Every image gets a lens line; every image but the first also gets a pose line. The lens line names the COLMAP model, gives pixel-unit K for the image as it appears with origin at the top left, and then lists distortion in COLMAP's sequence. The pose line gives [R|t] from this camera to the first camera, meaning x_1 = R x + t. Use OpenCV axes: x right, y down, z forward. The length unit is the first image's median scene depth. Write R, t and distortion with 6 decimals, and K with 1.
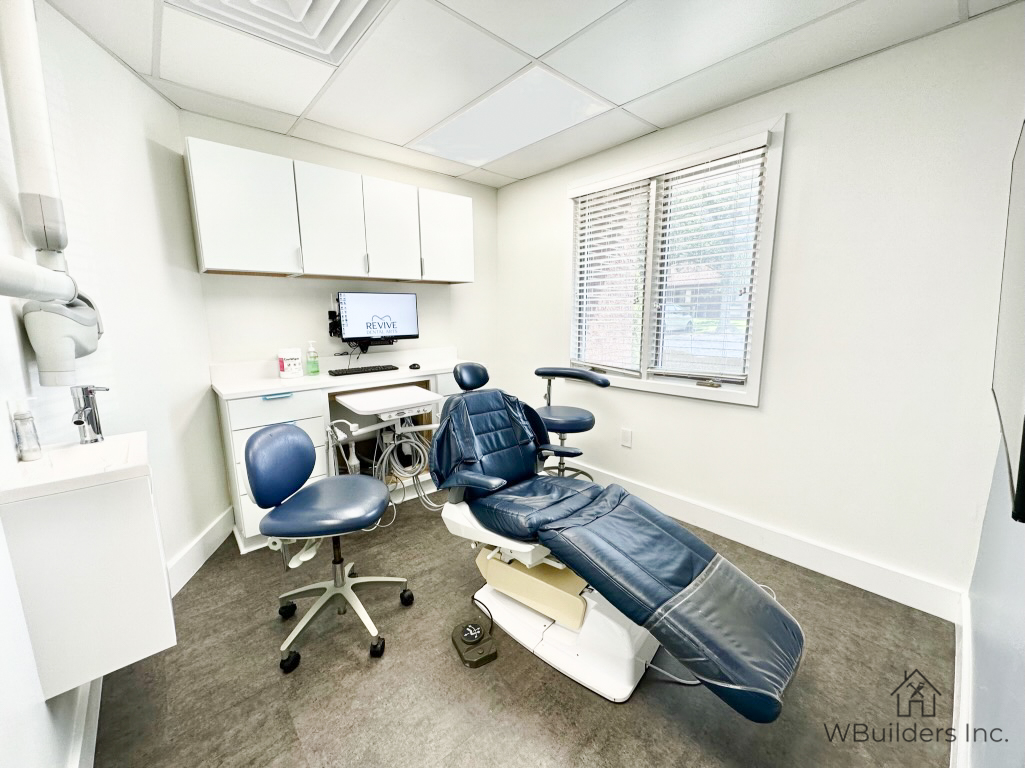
lens RADIAL K [[408.2, 0, 512.5], [0, 408.2, 384.0], [0, 0, 1]] dist [-0.000305, -0.000091]
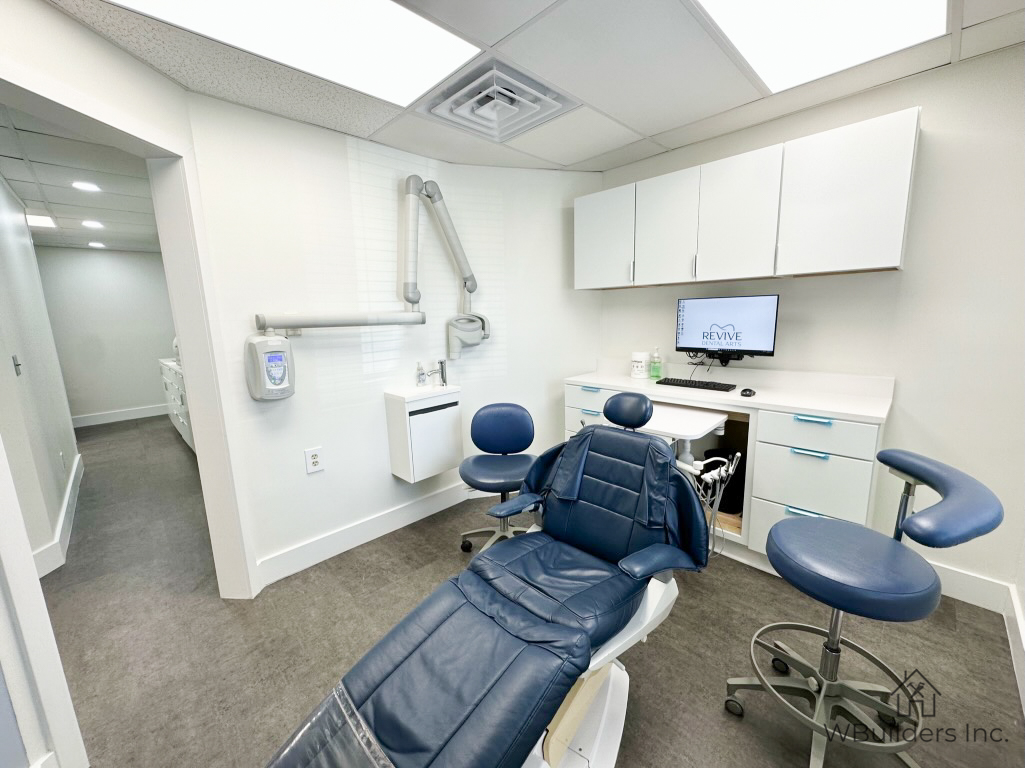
lens RADIAL K [[408.2, 0, 512.5], [0, 408.2, 384.0], [0, 0, 1]] dist [-0.000305, -0.000091]
pose [[0.043649, 0.185073, -0.981755, 0.547789], [-0.146113, 0.973308, 0.176984, -0.146528], [0.988305, 0.135722, 0.069525, 0.584153]]
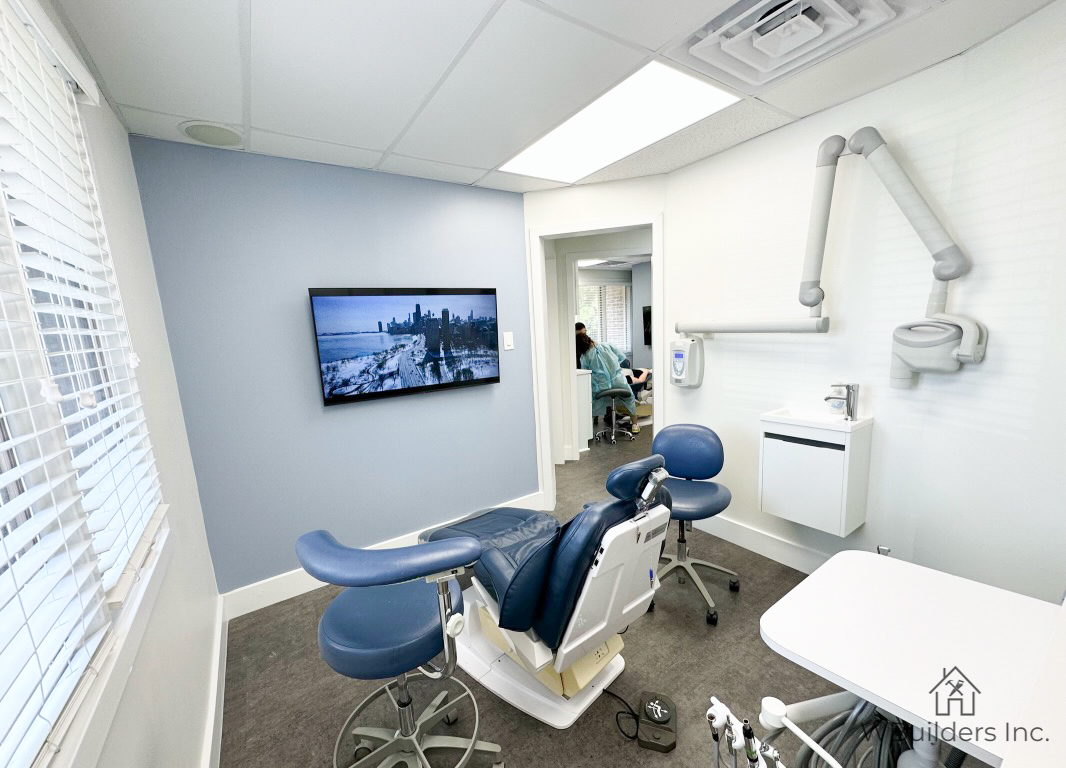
lens RADIAL K [[419.9, 0, 531.0], [0, 419.9, 399.3], [0, 0, 1]] dist [0.000153, 0.000001]
pose [[-0.988018, 0.039301, 0.149249, -0.031411], [0.087825, 0.938366, 0.334299, -0.273847], [-0.126912, 0.343402, -0.930574, 1.257784]]
